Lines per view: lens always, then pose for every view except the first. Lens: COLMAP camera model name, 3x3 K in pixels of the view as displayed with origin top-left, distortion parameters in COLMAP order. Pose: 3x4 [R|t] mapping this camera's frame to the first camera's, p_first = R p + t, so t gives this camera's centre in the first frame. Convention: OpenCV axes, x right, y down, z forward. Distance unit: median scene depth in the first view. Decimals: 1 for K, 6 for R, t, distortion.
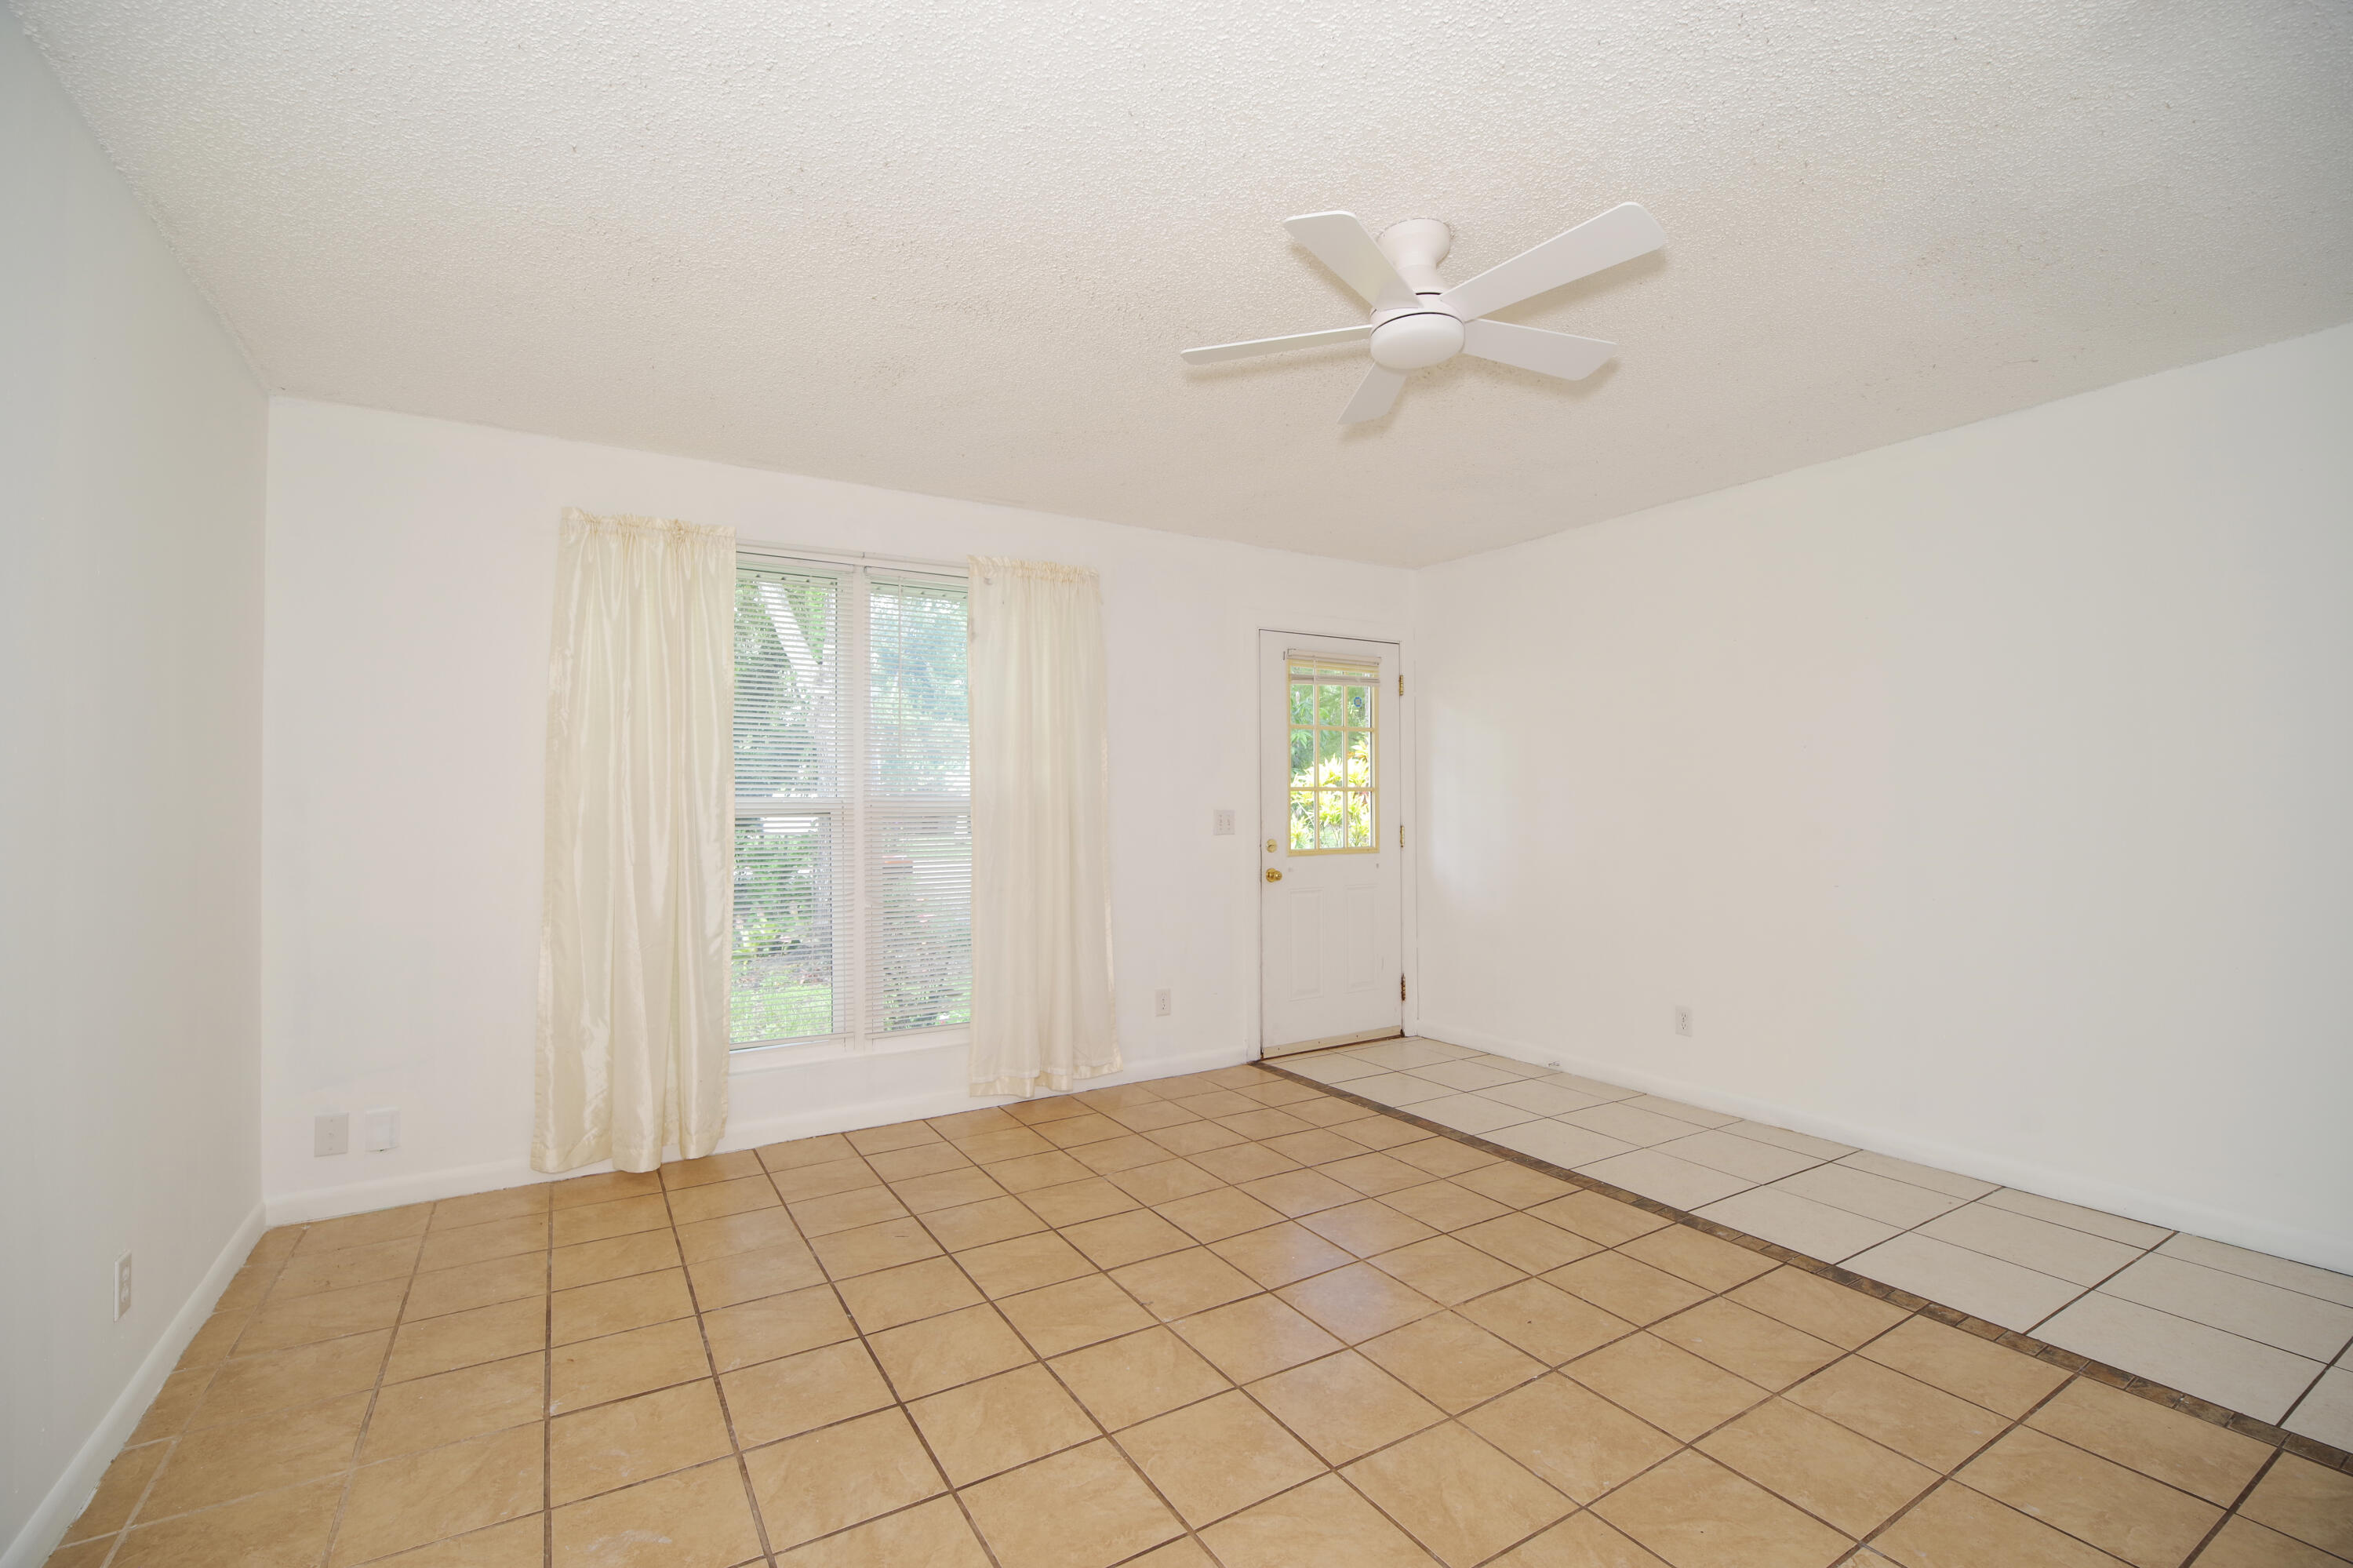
lens RADIAL K [[1029.5, 0, 1180.6], [0, 1029.5, 785.2], [0, 0, 1]] dist [-0.014530, 0.000331]
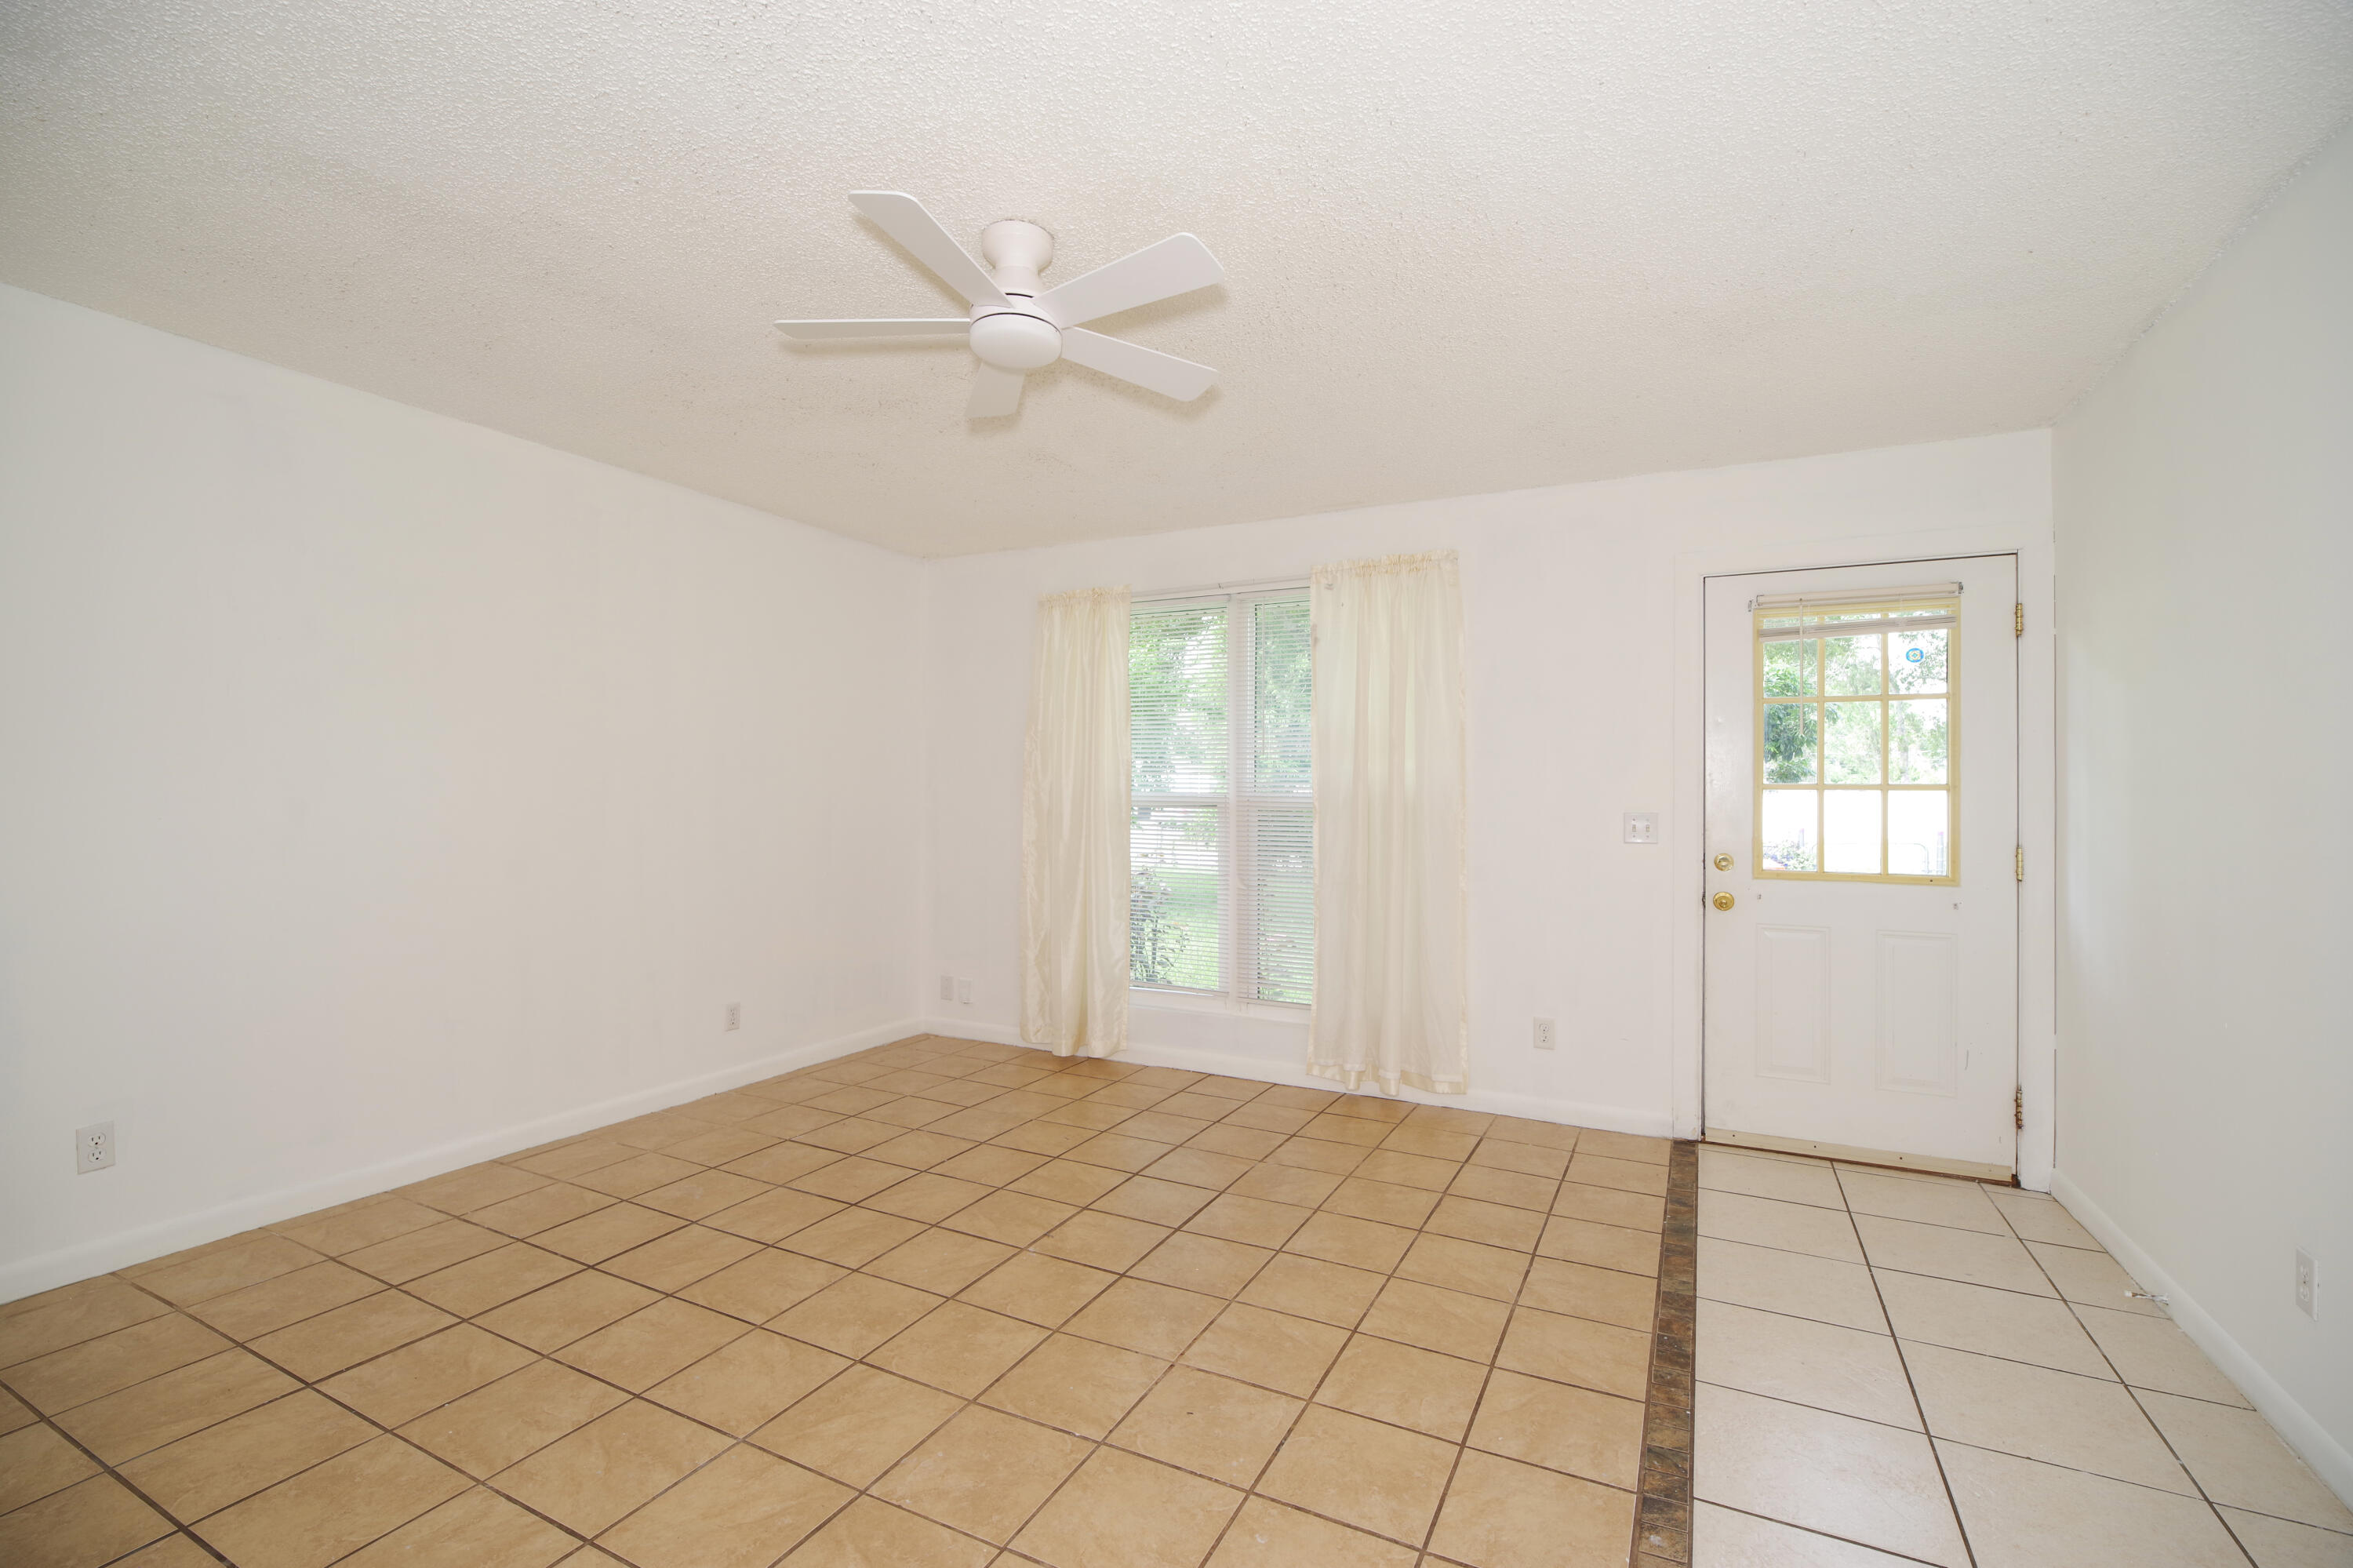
lens RADIAL K [[1029.5, 0, 1176.8], [0, 1029.5, 791.1], [0, 0, 1]] dist [-0.014530, 0.000331]
pose [[0.521220, 0.006037, -0.853401, 0.651632], [0.000060, 0.999975, 0.007111, 0.001844], [0.853422, -0.003758, 0.521207, 0.339639]]
